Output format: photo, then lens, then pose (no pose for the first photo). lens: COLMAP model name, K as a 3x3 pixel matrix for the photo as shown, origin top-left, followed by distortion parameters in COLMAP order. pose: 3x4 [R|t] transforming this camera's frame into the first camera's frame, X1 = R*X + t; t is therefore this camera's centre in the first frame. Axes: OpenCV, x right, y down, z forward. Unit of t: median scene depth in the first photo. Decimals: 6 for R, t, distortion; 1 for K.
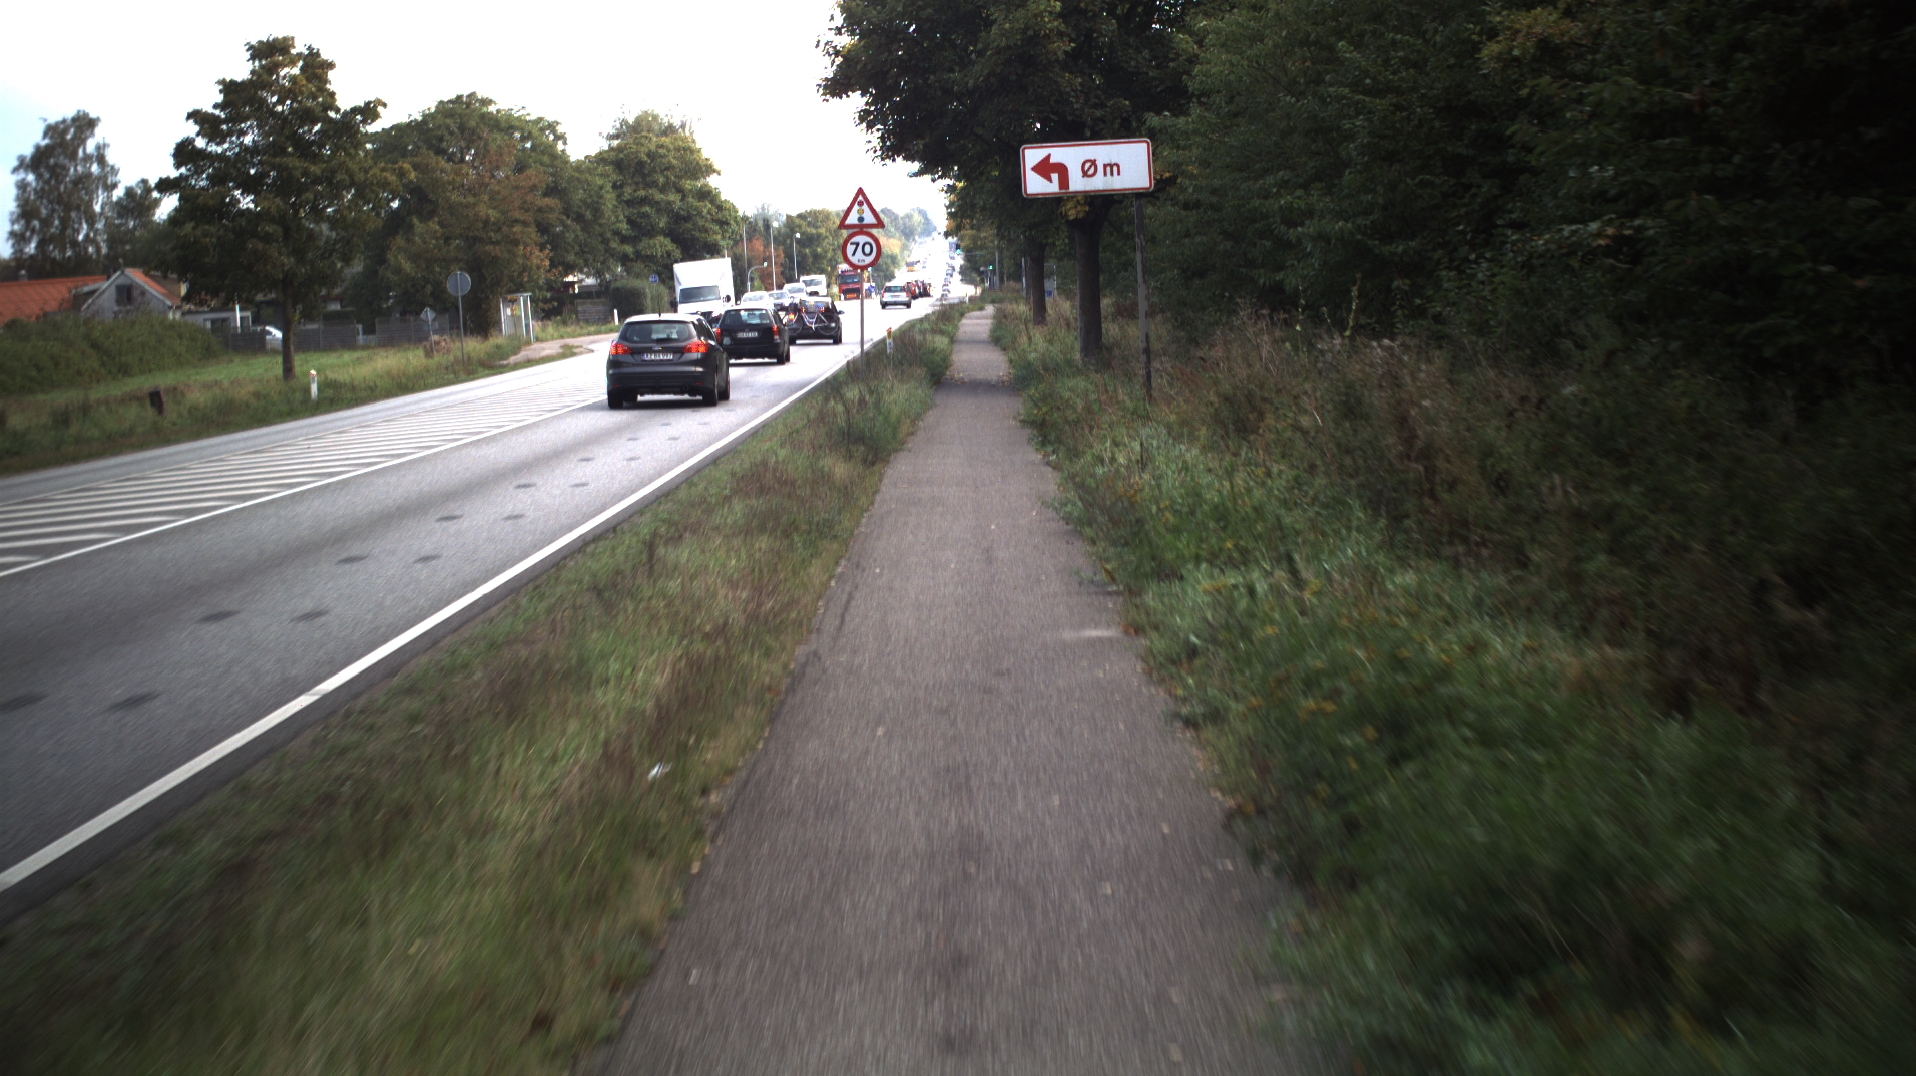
lens RADIAL K [[2801.2, 0, 958.0], [0, 2801.2, 538.0], [0, 0, 1]] dist [-0.155363, 0.014122]
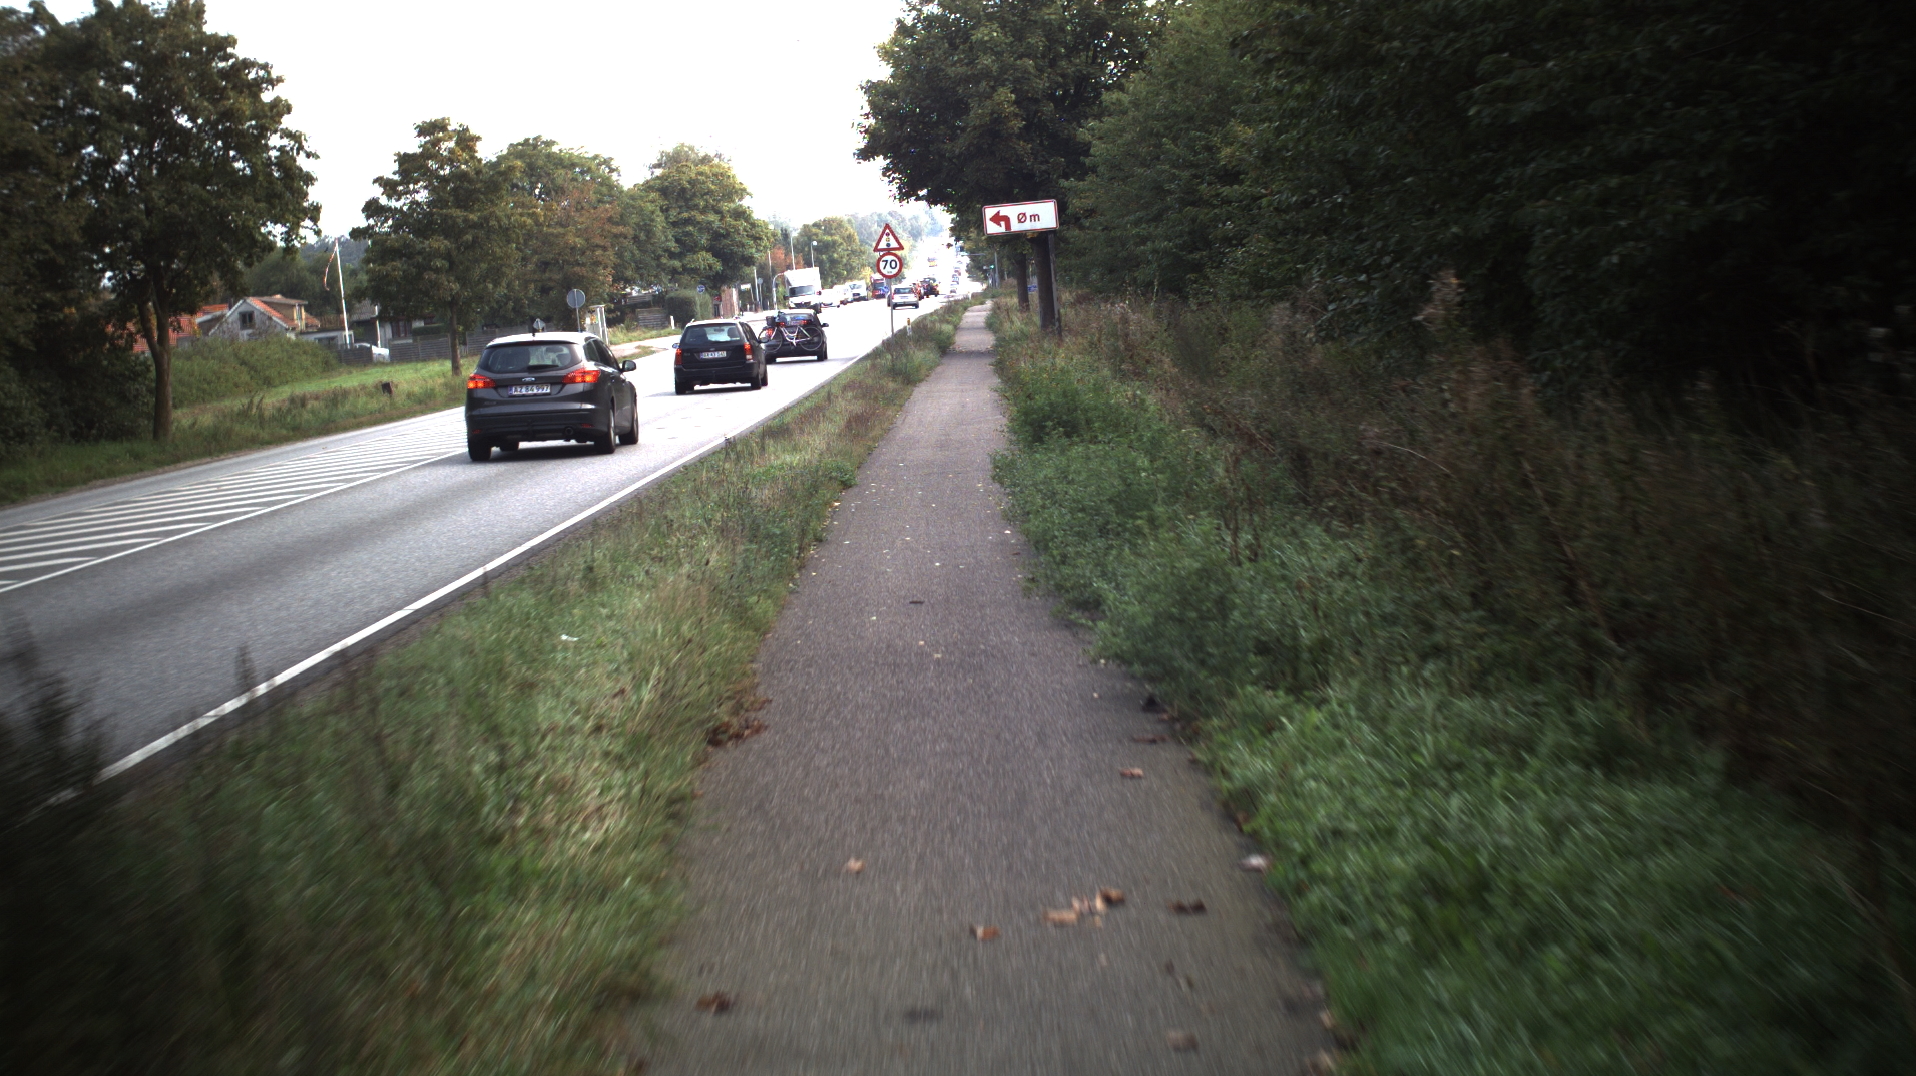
lens RADIAL K [[4166.7, 0, 925.8], [0, 4166.7, 537.1], [0, 0, 1]] dist [-0.334544, 0.041848]
pose [[0.999066, -0.039772, -0.016883, 0.013589], [0.039284, 0.998827, -0.028322, 0.085240], [0.017990, 0.027632, 0.999456, -0.978426]]
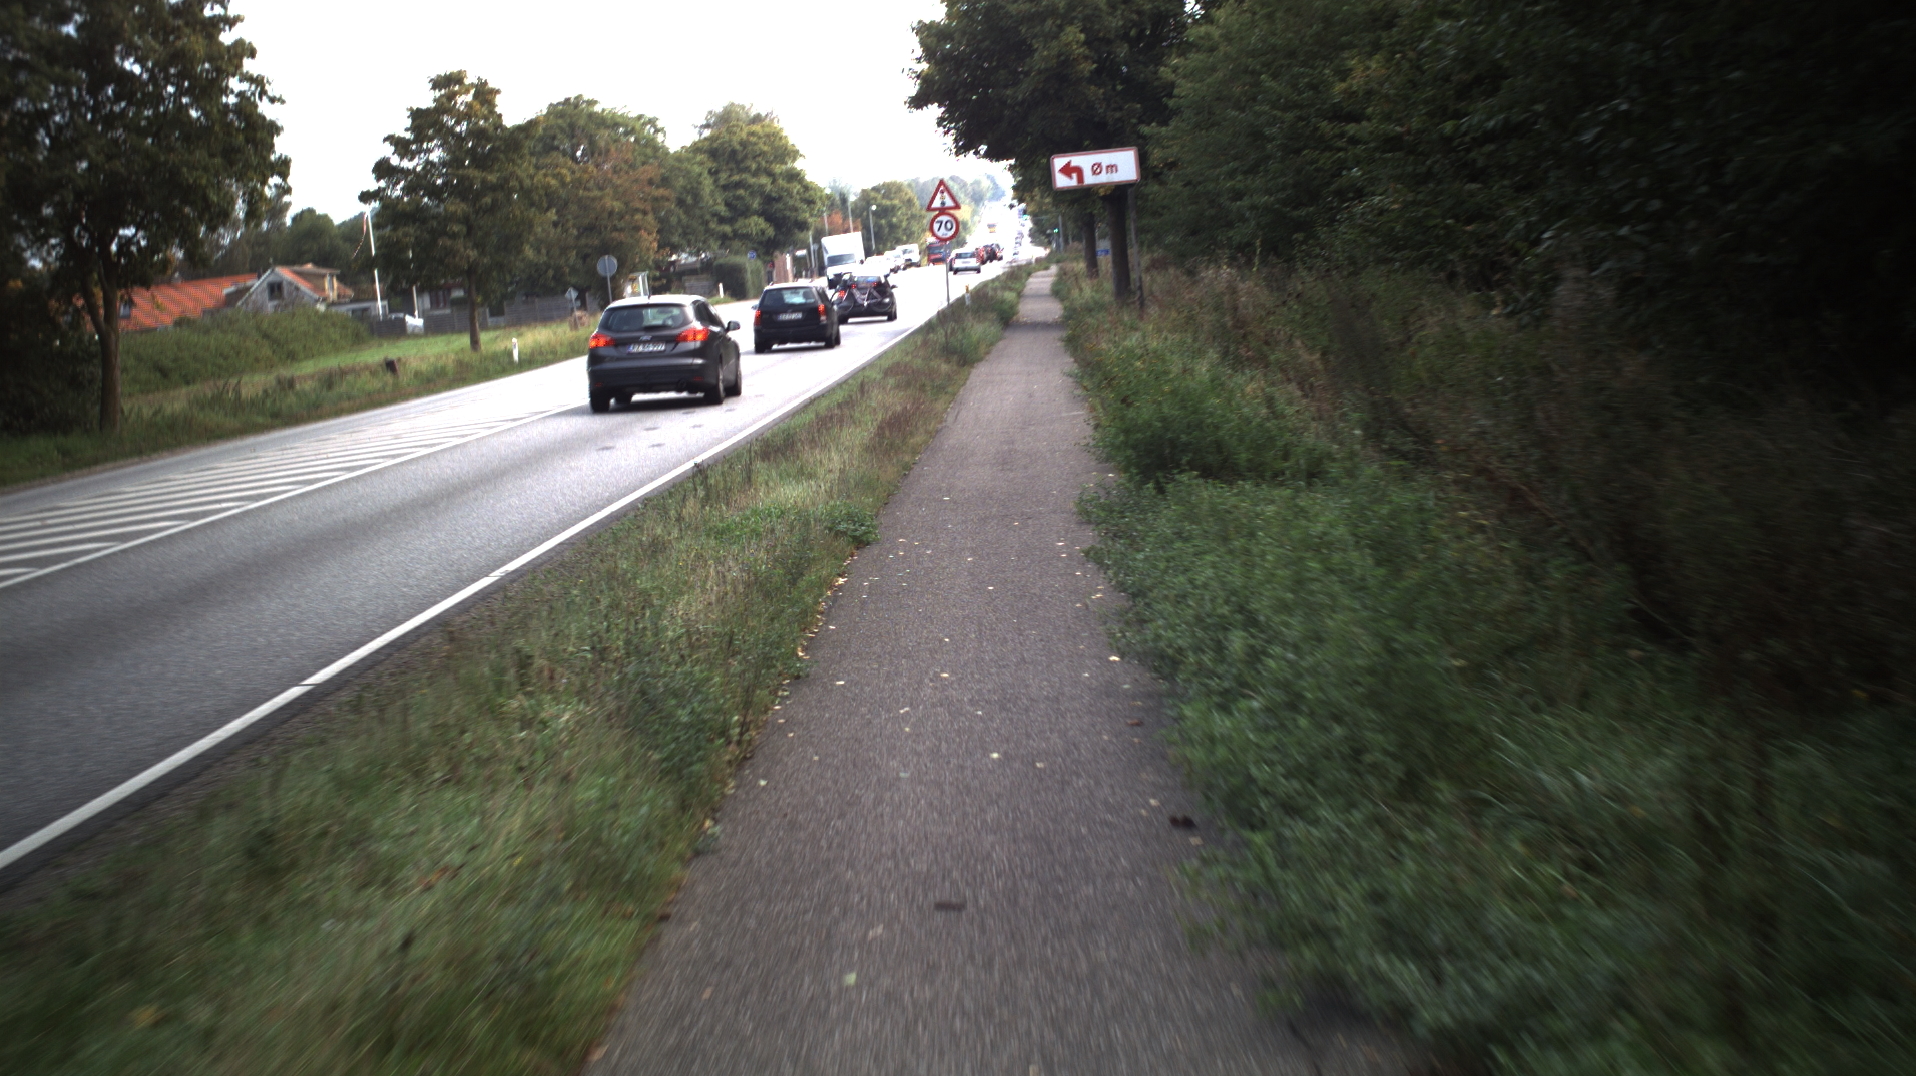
lens RADIAL K [[3586.1, 0, 958.0], [0, 3586.1, 538.0], [0, 0, 1]] dist [-0.245382, -0.078409]
pose [[0.998661, -0.043992, -0.027223, 0.009516], [0.043744, 0.998996, -0.009662, 0.049599], [0.027621, 0.008458, 0.999583, -0.561152]]
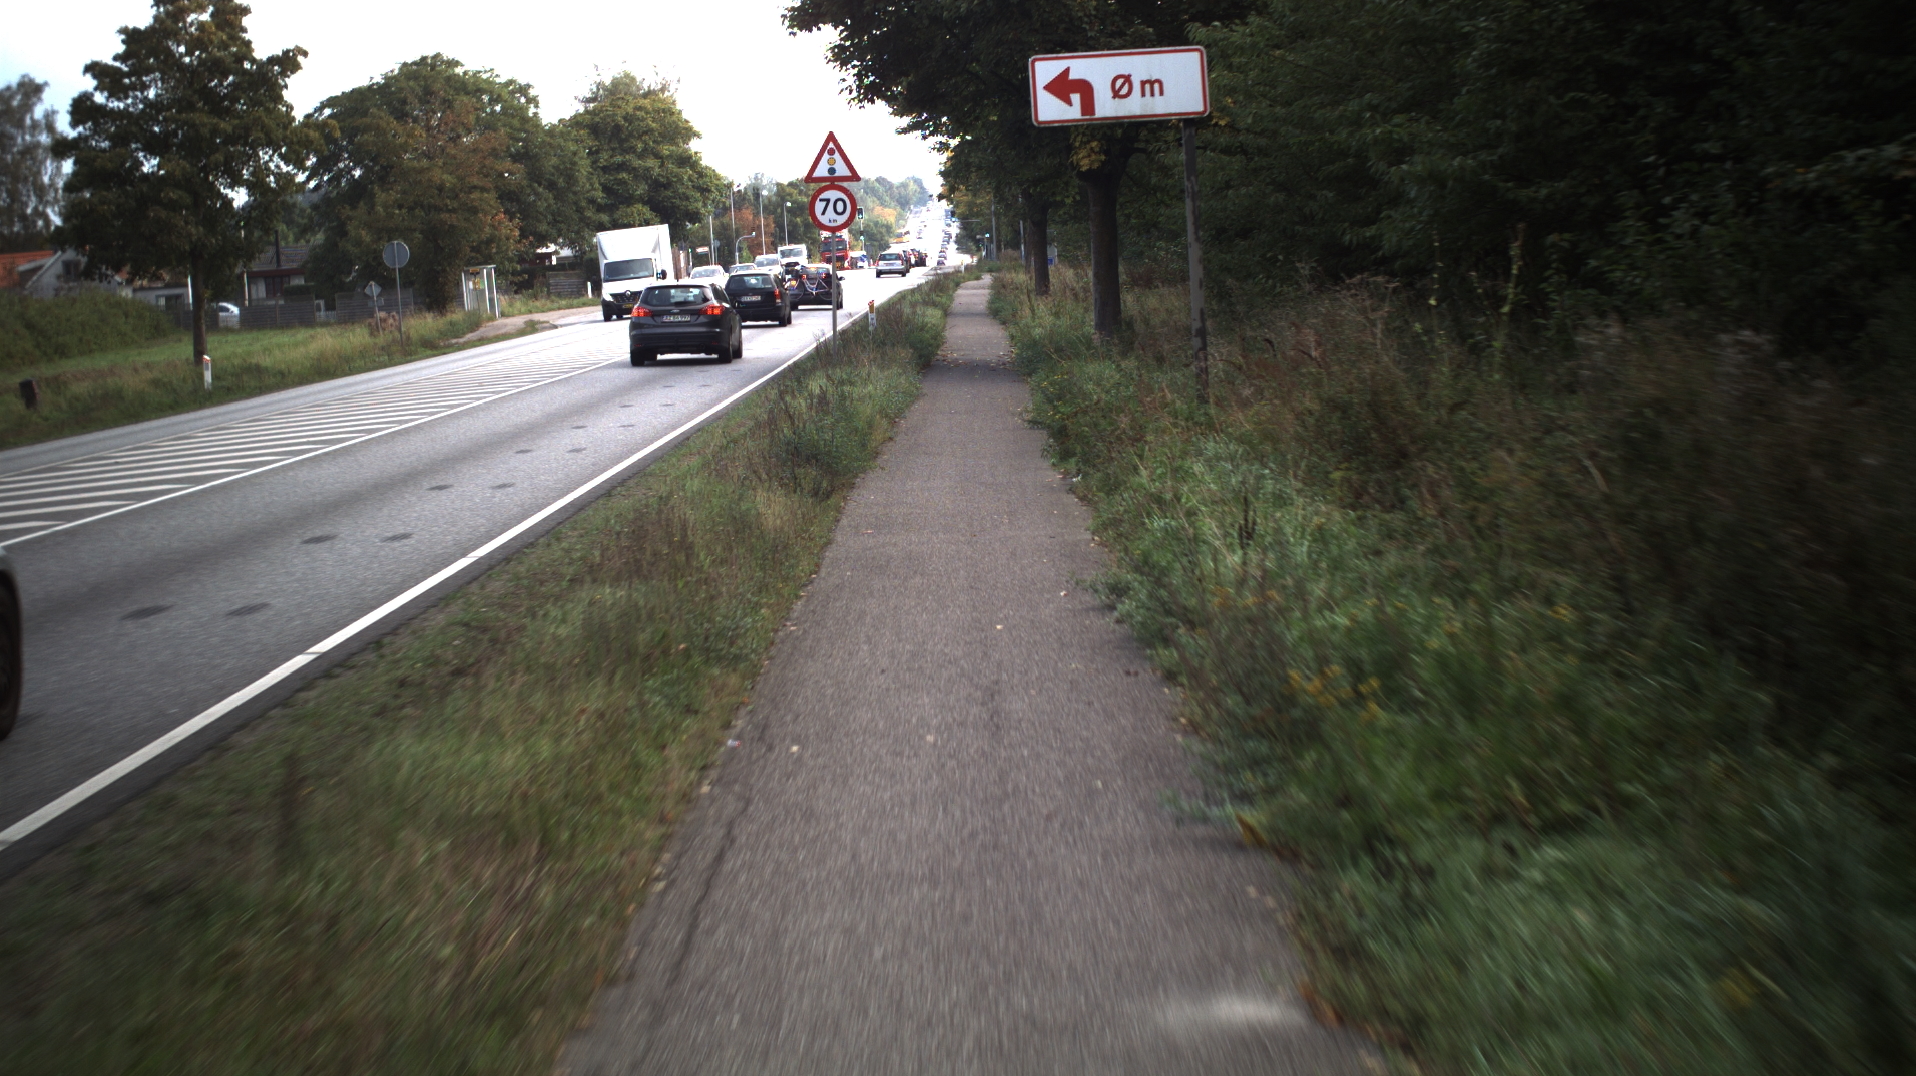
lens RADIAL K [[2522.4, 0, 960.0], [0, 2522.4, 512.1], [0, 0, 1]] dist [-0.134645, 0.041674]
pose [[0.999970, -0.007702, 0.000496, 0.001679], [0.007697, 0.999915, 0.010548, -0.016078], [-0.000577, -0.010544, 0.999944, 0.199507]]
